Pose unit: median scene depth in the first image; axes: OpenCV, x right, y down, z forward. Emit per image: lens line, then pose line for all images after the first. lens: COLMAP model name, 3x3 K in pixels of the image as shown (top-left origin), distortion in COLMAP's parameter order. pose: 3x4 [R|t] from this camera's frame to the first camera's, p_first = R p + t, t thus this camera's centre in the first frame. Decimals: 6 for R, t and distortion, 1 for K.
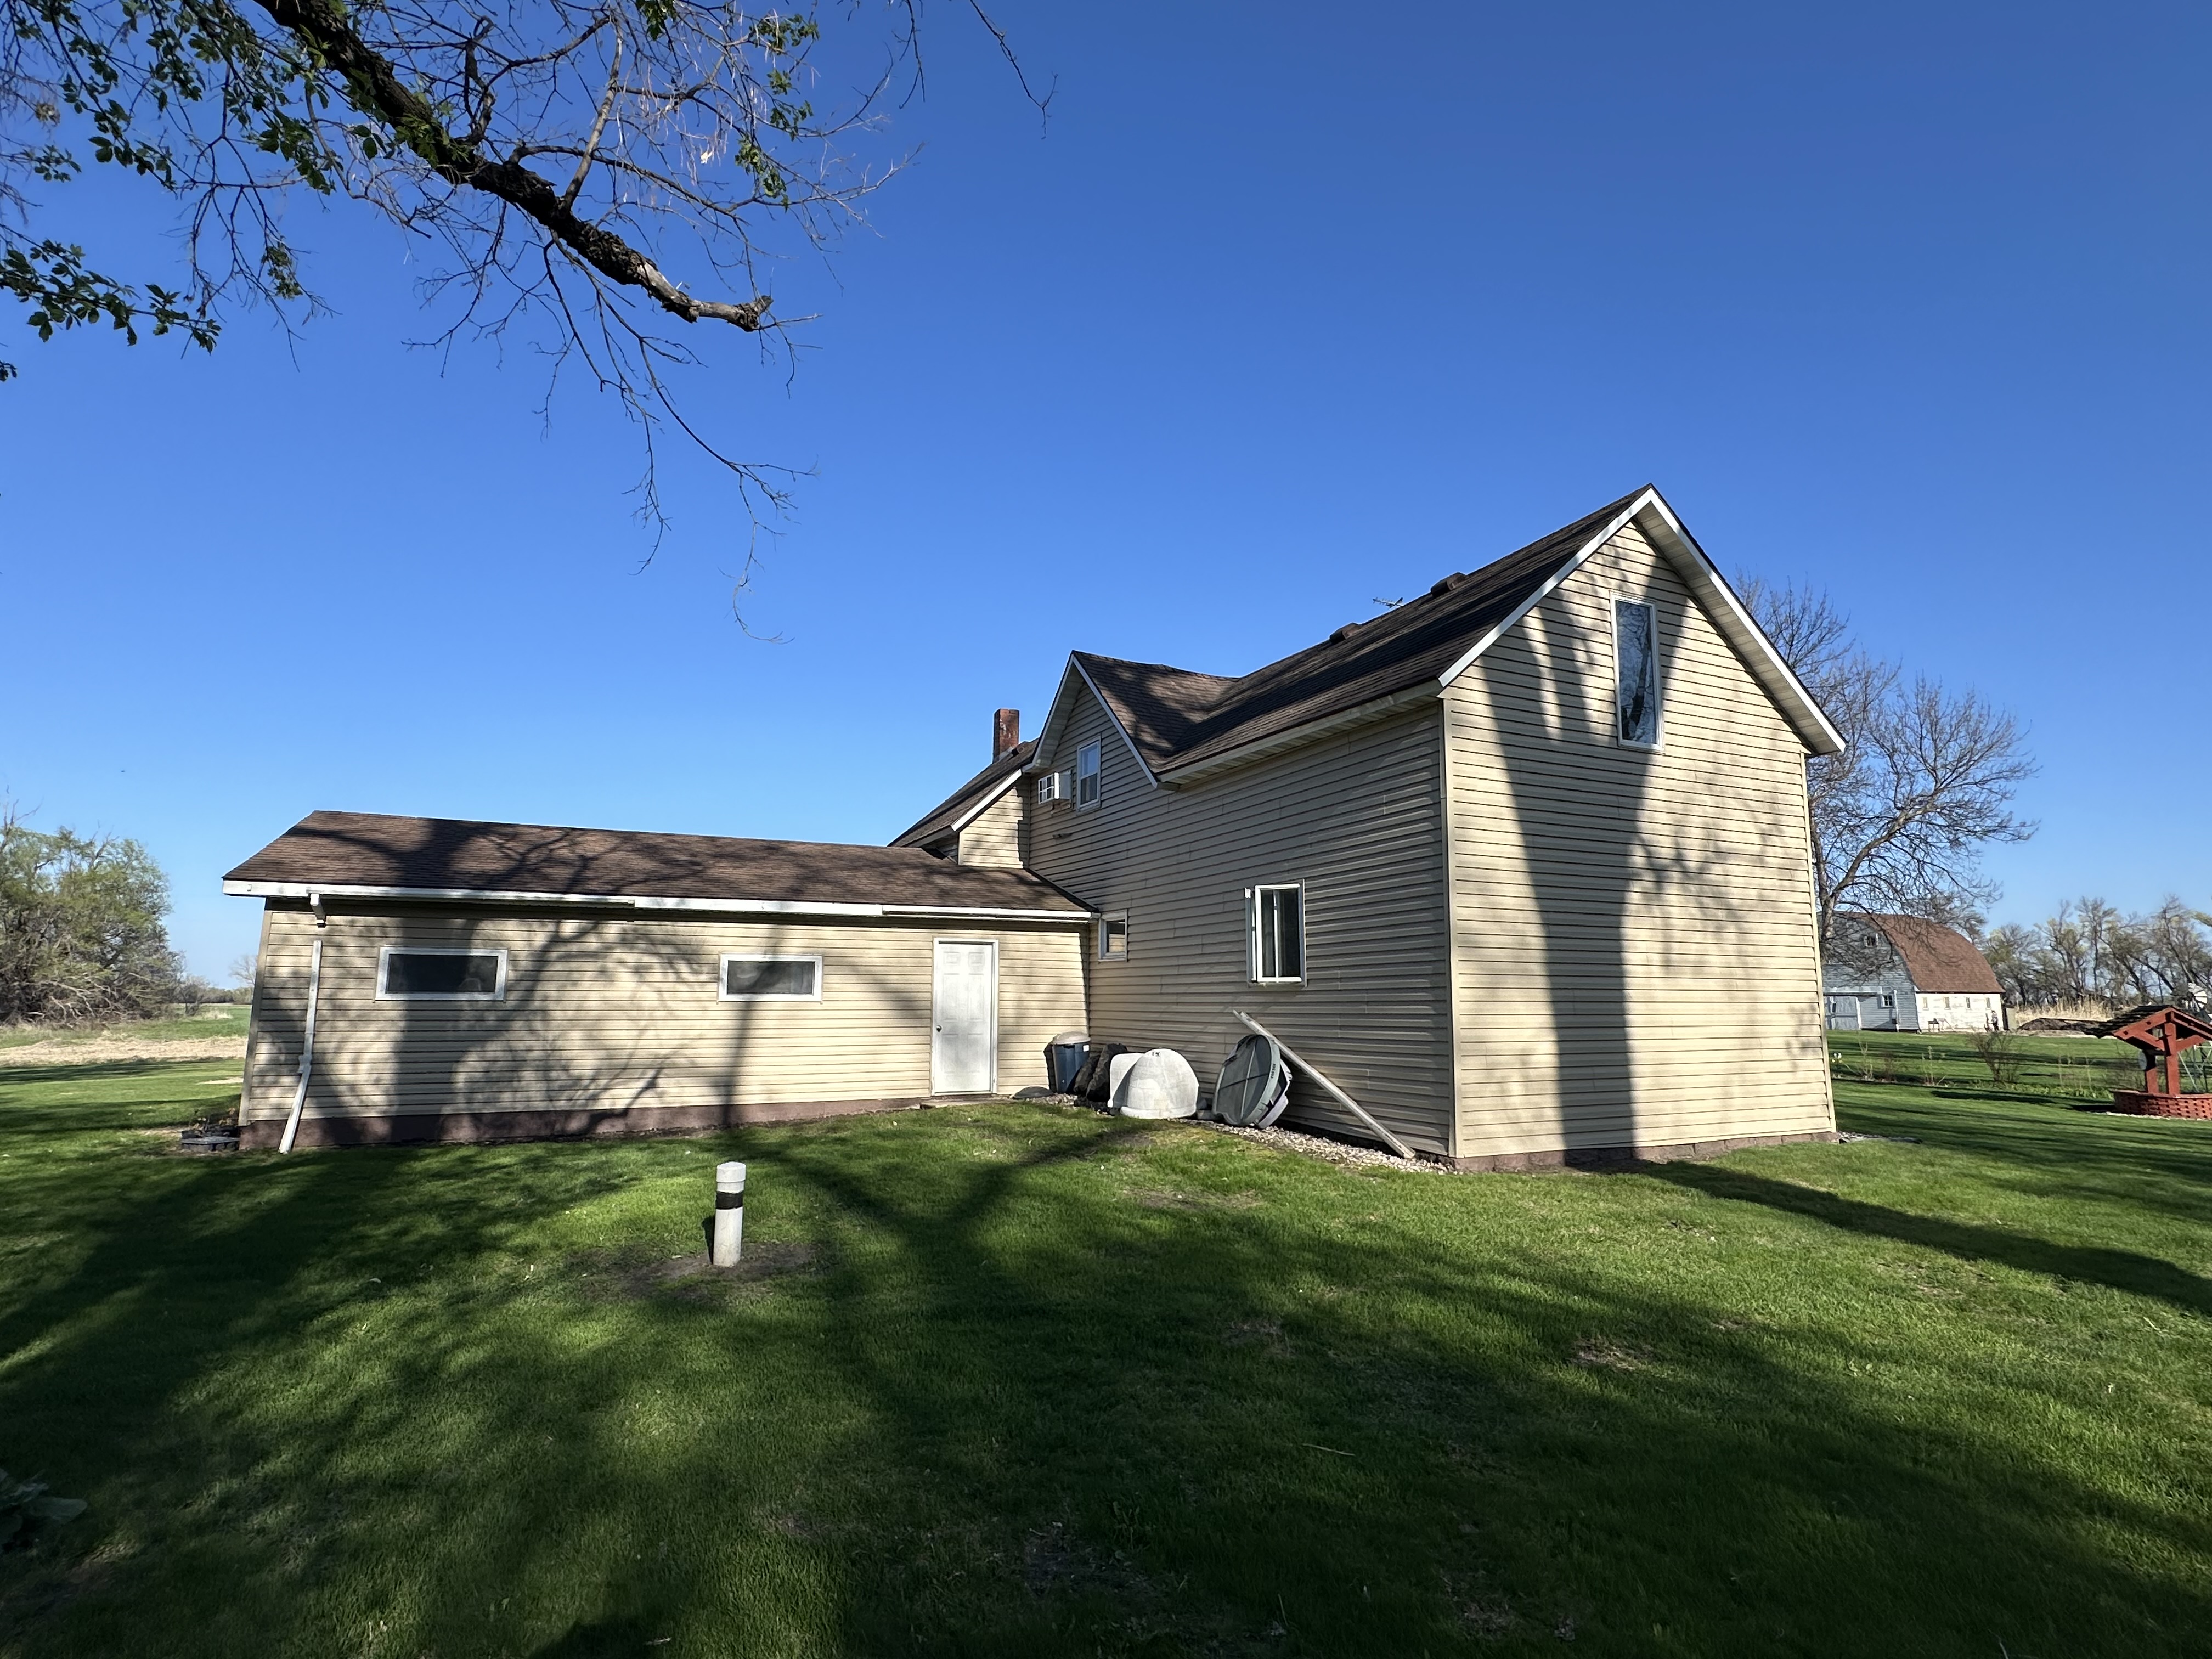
lens RADIAL K [[1115.7, 0, 1109.1], [0, 1115.7, 821.3], [0, 0, 1]] dist [-0.000414, 0.000163]
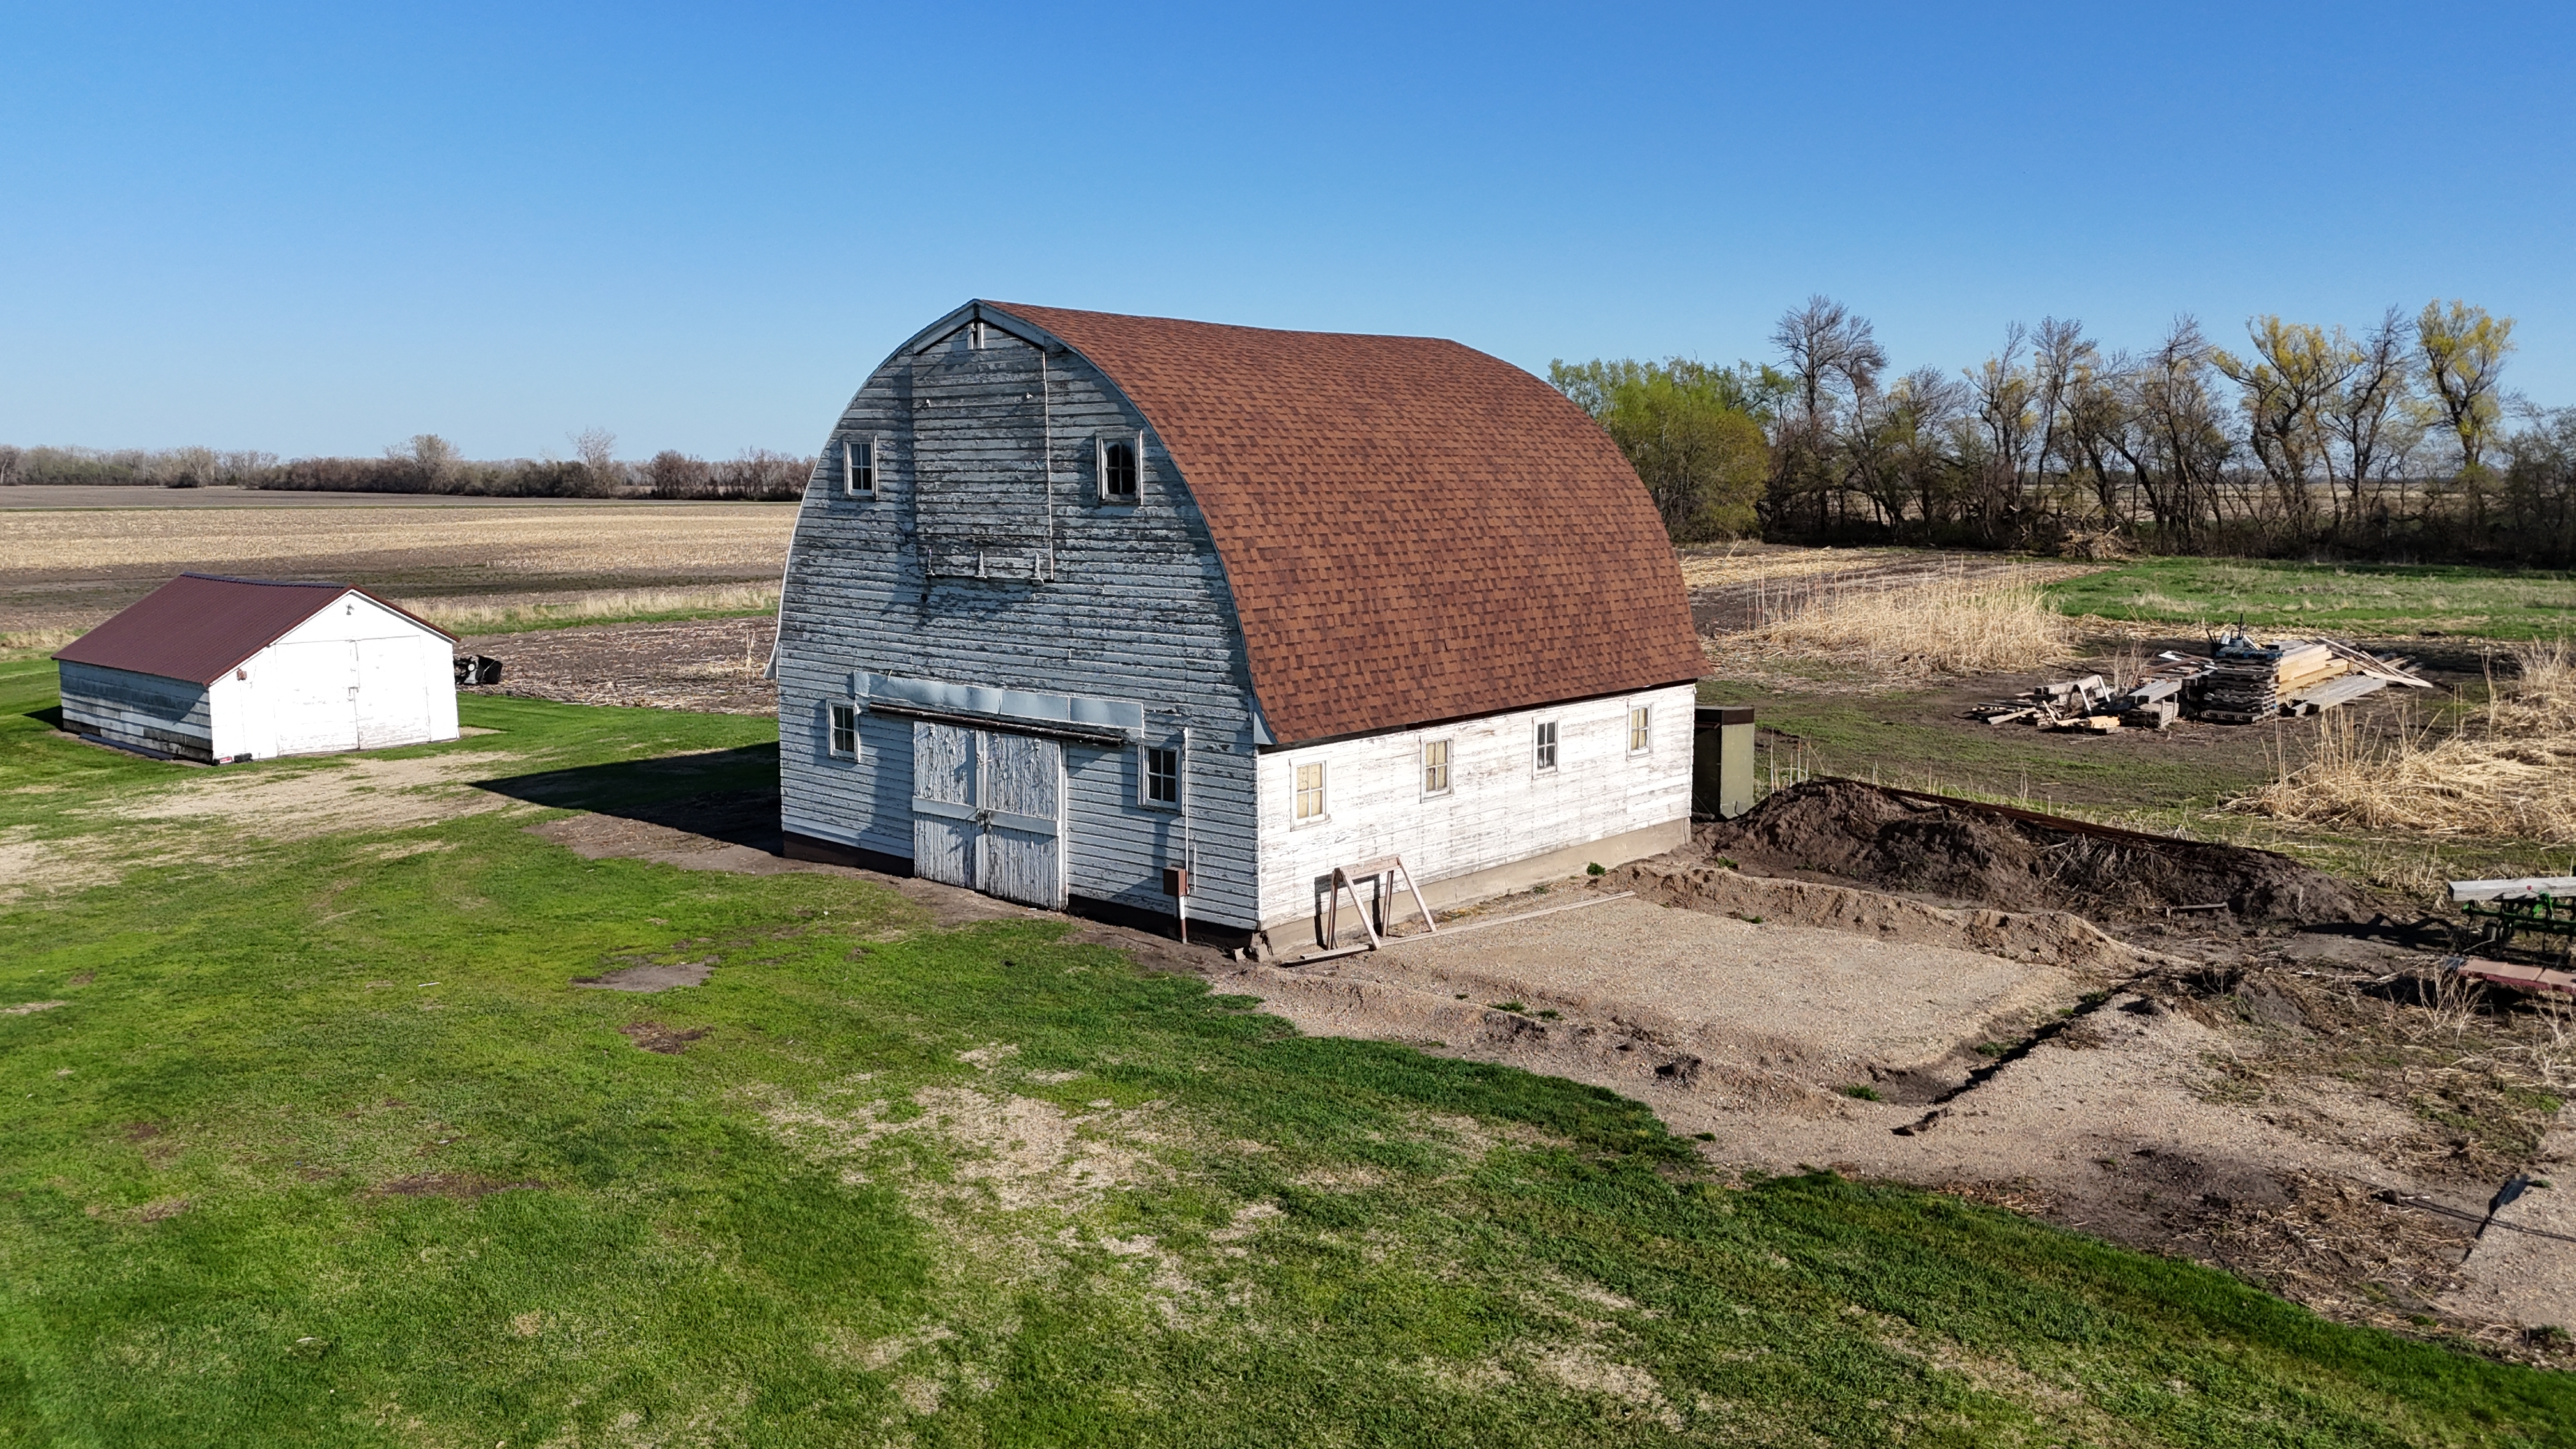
lens RADIAL K [[1901.0, 0, 1295.8], [0, 1901.0, 726.6], [0, 0, 1]] dist [0.053364, -0.031716]
pose [[0.938573, -0.043165, 0.342369, 0.243040], [-0.057180, 0.958977, 0.277657, 0.023248], [-0.340310, -0.280178, 0.897602, 0.278174]]
